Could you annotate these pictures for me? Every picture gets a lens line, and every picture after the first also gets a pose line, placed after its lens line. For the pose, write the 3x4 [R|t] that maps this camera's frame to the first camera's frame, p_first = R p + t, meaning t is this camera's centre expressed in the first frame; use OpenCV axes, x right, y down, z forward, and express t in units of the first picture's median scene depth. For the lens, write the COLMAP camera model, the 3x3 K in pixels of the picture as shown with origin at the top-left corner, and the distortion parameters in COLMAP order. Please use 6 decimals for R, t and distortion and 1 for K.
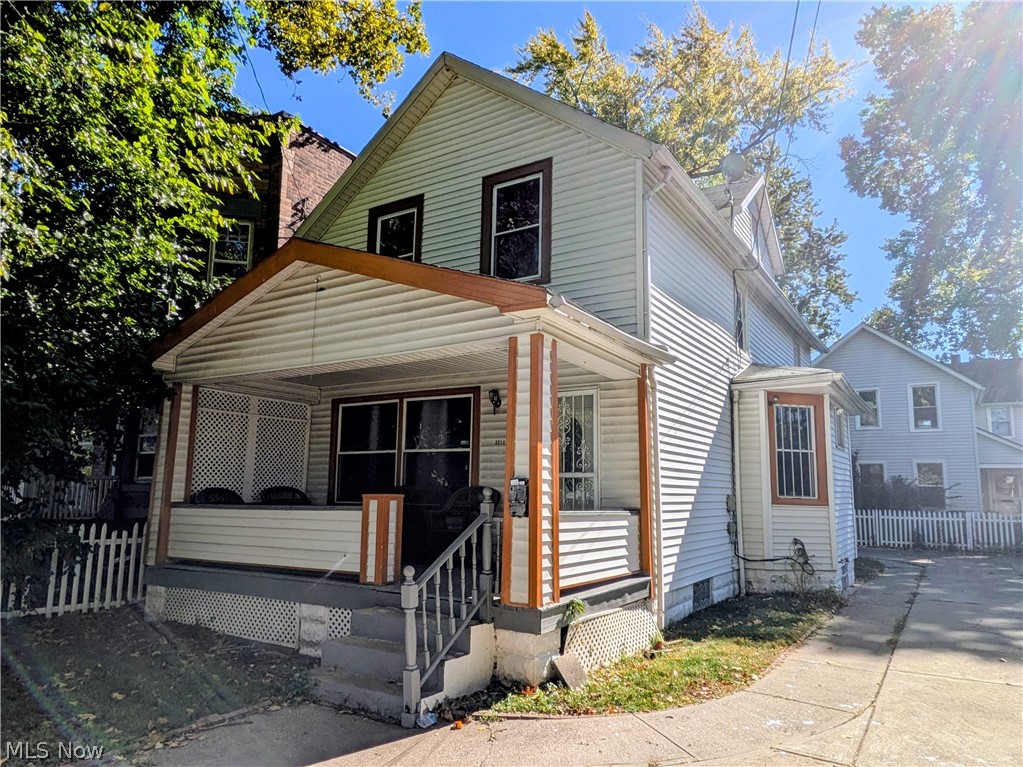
lens RADIAL K [[680.3, 0, 510.1], [0, 680.3, 386.9], [0, 0, 1]] dist [-0.001553, 0.000508]
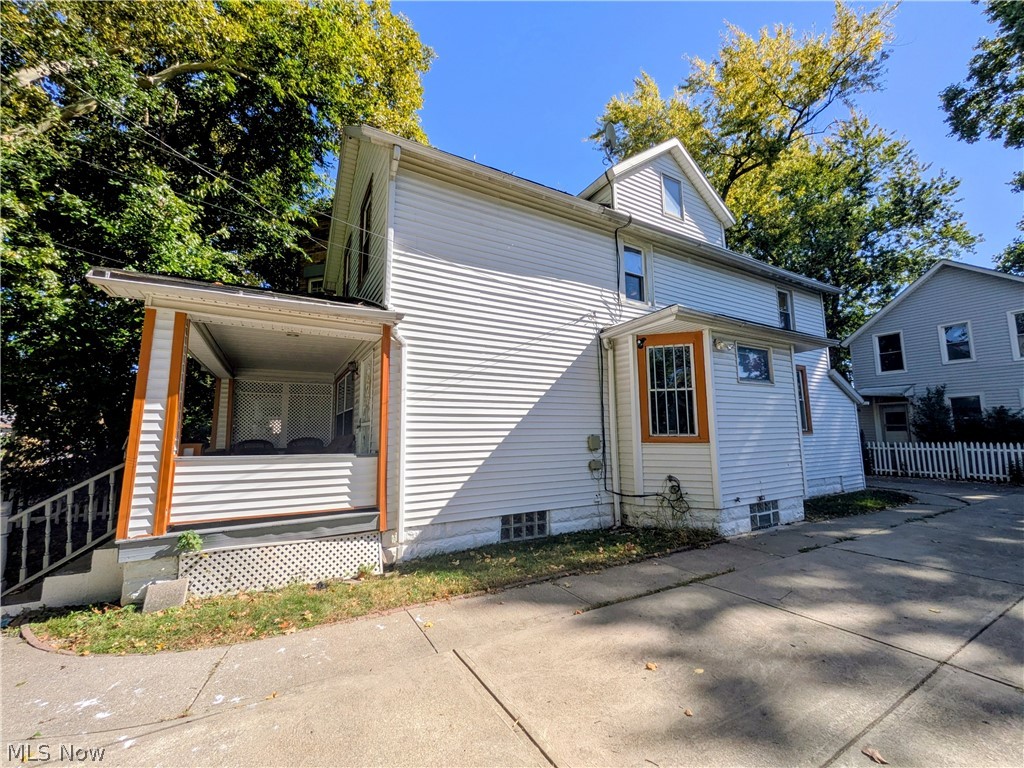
lens RADIAL K [[410.7, 0, 514.3], [0, 410.7, 384.6], [0, 0, 1]] dist [0.000361, -0.000123]
pose [[0.884813, -0.082588, -0.458569, 0.507643], [0.096582, 0.995300, 0.007103, 0.060799], [0.455827, -0.050575, 0.888631, 0.355765]]
